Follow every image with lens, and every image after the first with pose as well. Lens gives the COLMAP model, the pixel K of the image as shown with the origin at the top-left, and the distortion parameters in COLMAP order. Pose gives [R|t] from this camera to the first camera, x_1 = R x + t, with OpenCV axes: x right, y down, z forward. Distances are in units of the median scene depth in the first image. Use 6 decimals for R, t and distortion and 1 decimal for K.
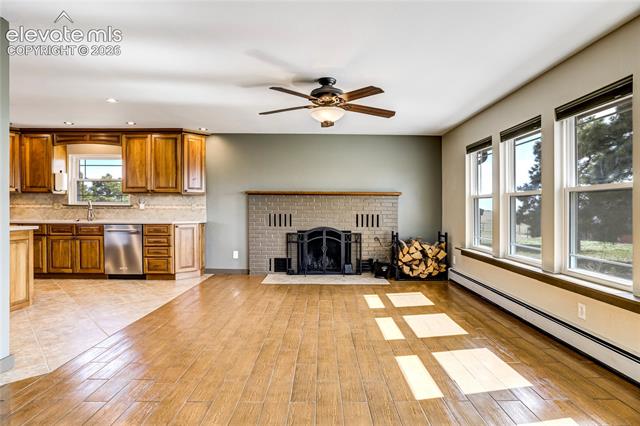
lens RADIAL K [[351.2, 0, 324.7], [0, 351.2, 214.8], [0, 0, 1]] dist [-0.025622, 0.004293]
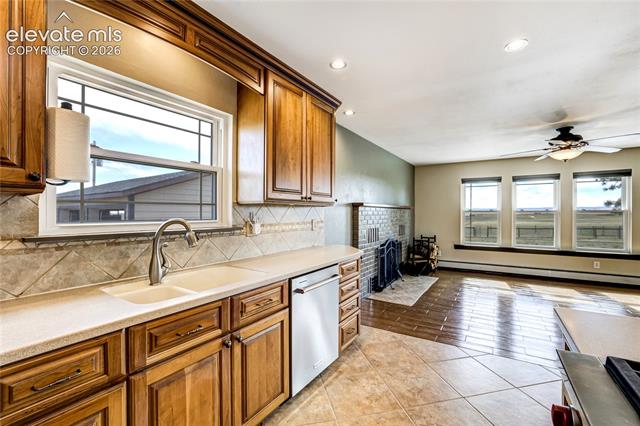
lens RADIAL K [[277.1, 0, 325.4], [0, 277.1, 212.3], [0, 0, 1]] dist [-0.022225, 0.002334]
pose [[0.533425, -0.006859, 0.845820, -0.843634], [0.013326, 0.999911, -0.000295, -0.047341], [-0.845742, 0.011429, 0.533469, 0.753661]]
